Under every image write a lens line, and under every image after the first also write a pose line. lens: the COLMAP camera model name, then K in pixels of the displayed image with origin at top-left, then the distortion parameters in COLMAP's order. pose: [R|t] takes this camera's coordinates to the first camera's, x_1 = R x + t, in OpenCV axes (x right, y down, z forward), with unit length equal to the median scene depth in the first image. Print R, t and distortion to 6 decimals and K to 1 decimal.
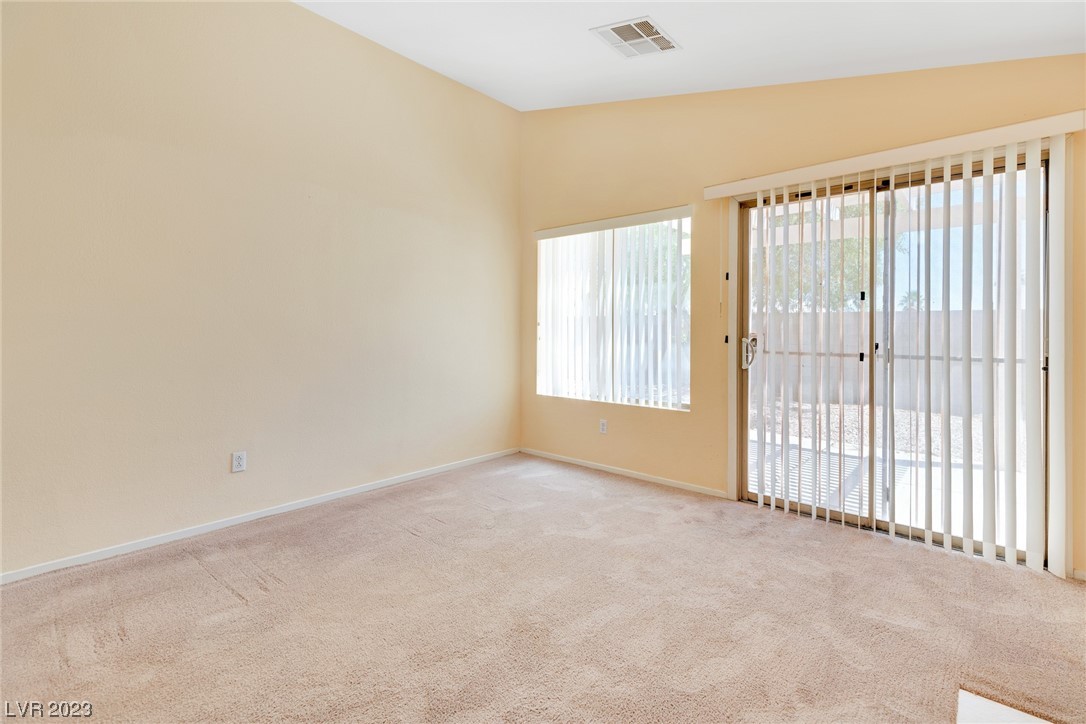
lens RADIAL K [[499.4, 0, 543.0], [0, 499.4, 335.3], [0, 0, 1]] dist [0.010546, -0.000276]
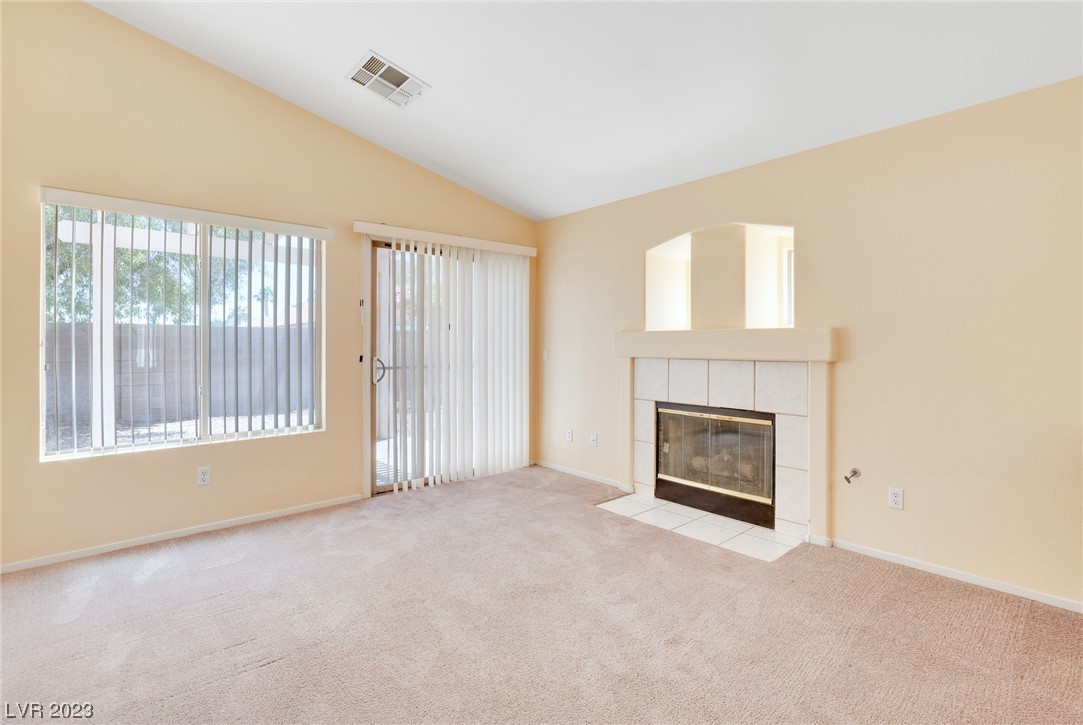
lens RADIAL K [[511.8, 0, 548.9], [0, 511.8, 349.6], [0, 0, 1]] dist [-0.001814, -0.000533]
pose [[0.105862, -0.010122, 0.994329, -0.749436], [0.007600, 0.999927, 0.009370, -0.020535], [-0.994352, 0.006565, 0.105931, 0.466536]]
